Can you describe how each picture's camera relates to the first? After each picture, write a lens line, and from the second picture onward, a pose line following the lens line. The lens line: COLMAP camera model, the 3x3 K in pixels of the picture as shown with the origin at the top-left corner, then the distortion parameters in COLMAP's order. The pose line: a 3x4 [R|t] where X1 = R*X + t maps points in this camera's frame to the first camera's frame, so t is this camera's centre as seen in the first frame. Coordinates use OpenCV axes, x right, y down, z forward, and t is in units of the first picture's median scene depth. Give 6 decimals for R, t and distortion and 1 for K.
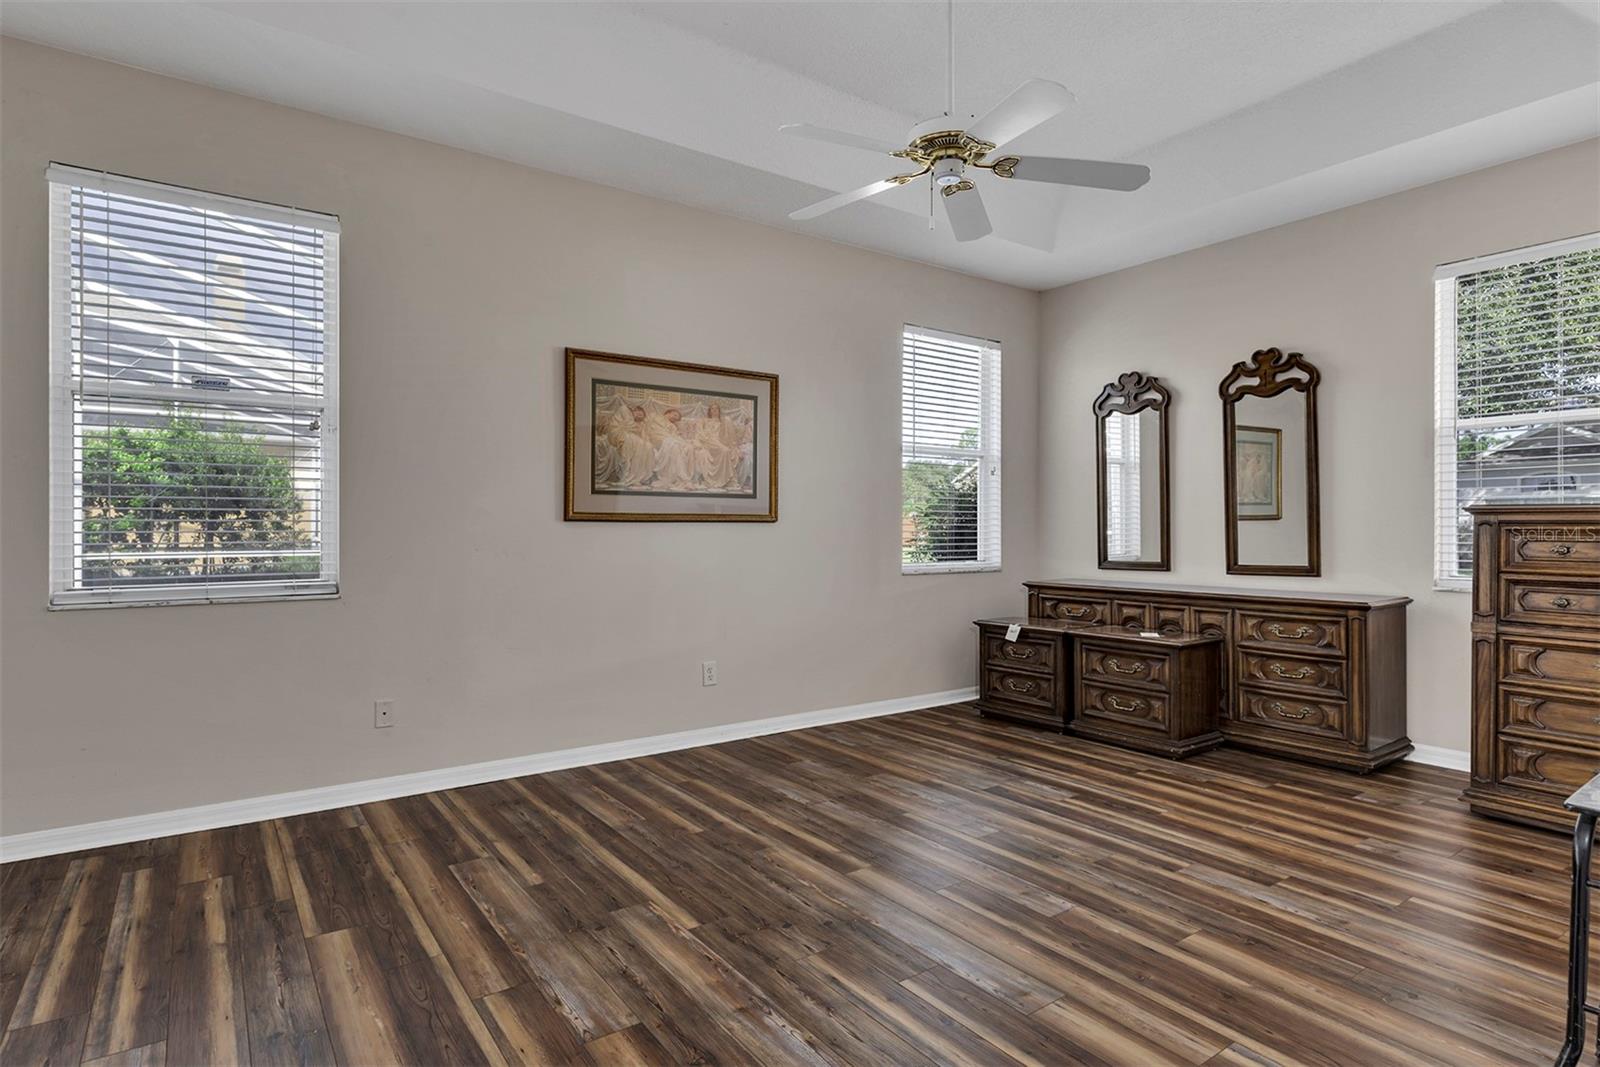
lens RADIAL K [[856.6, 0, 803.6], [0, 856.6, 529.7], [0, 0, 1]] dist [-0.004229, 0.003707]
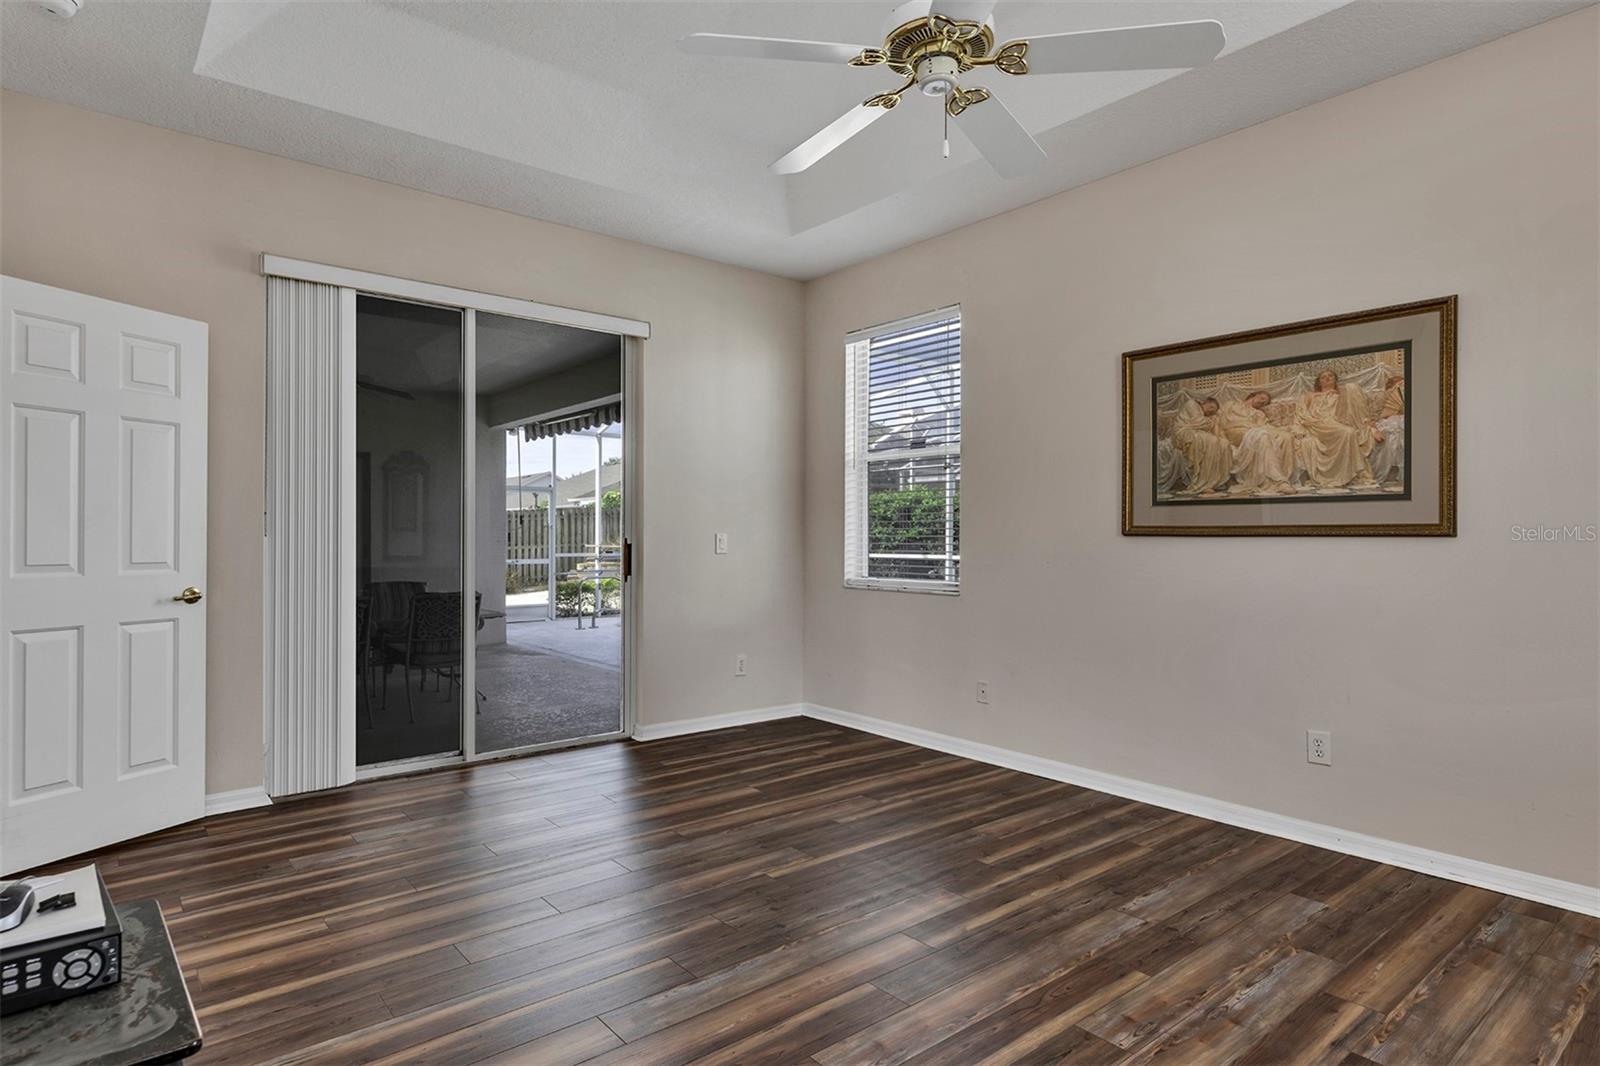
lens RADIAL K [[856.6, 0, 798.3], [0, 856.6, 538.2], [0, 0, 1]] dist [-0.004229, 0.003707]
pose [[0.066414, 0.001470, -0.997791, 0.638494], [-0.007063, 0.999975, 0.001003, -0.005630], [0.997767, 0.006980, 0.066423, 0.571766]]
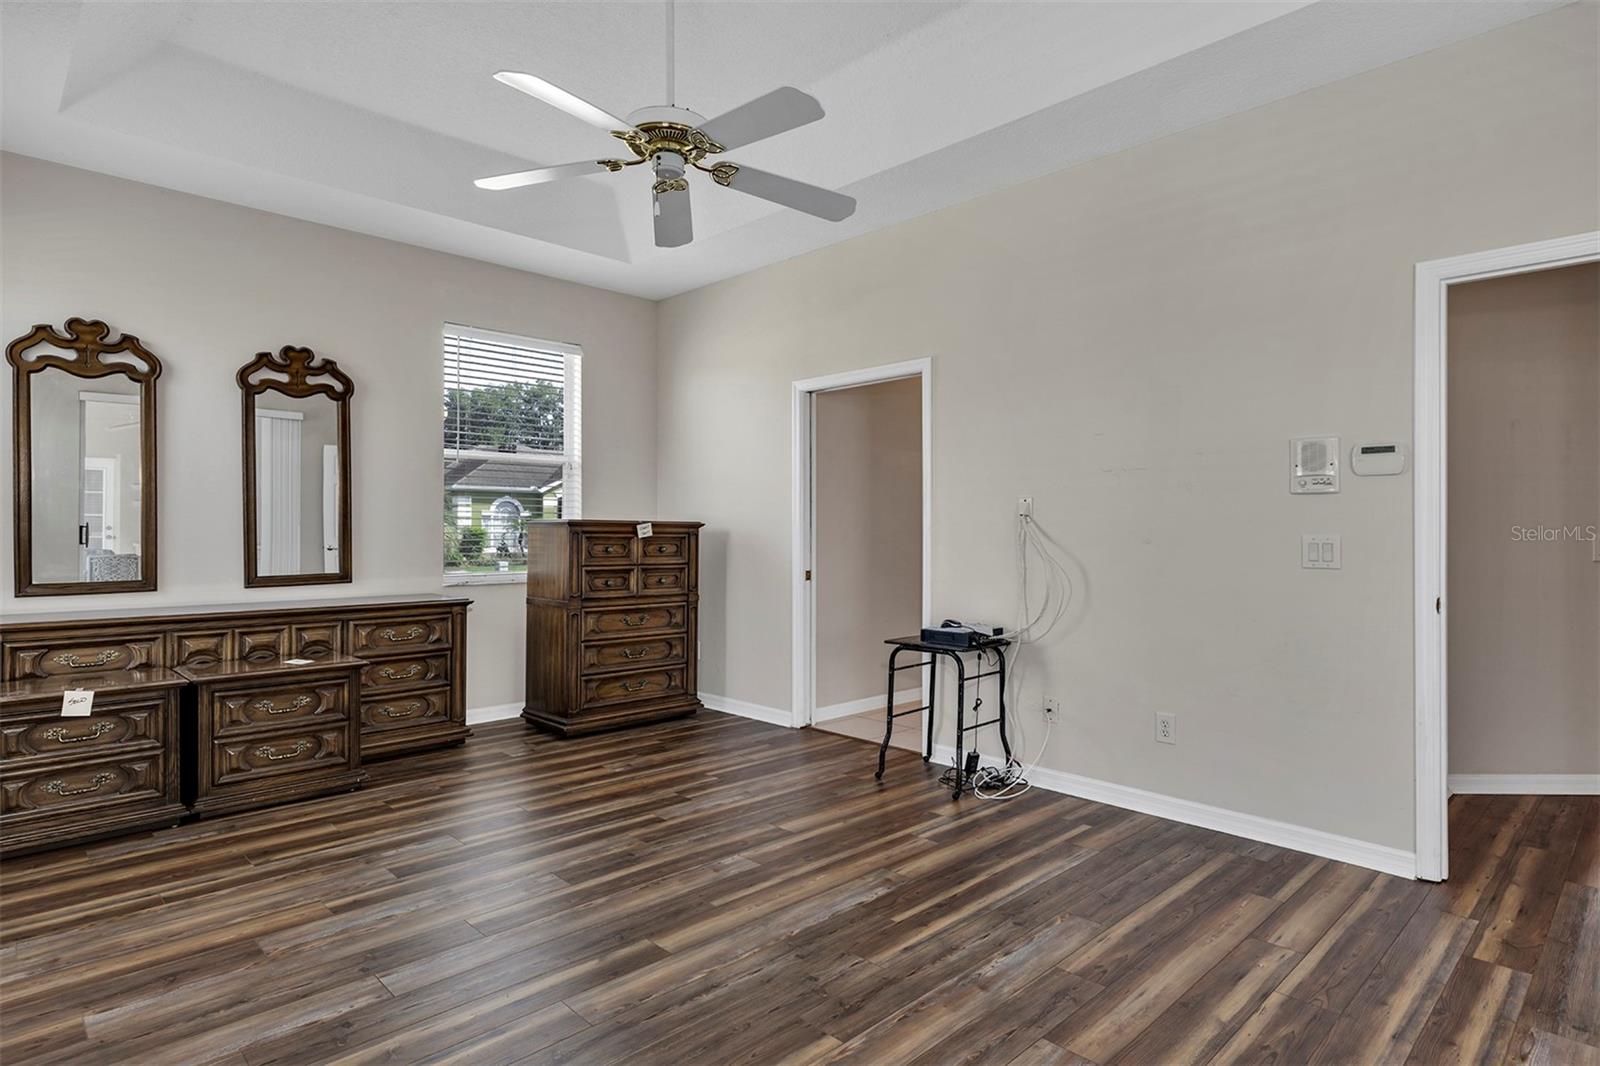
lens RADIAL K [[856.6, 0, 785.0], [0, 856.6, 525.8], [0, 0, 1]] dist [-0.004229, 0.003707]
pose [[-0.140058, 0.005505, 0.990128, -0.549439], [0.001206, 0.999985, -0.005389, -0.008019], [-0.990143, 0.000439, -0.140063, 0.692636]]
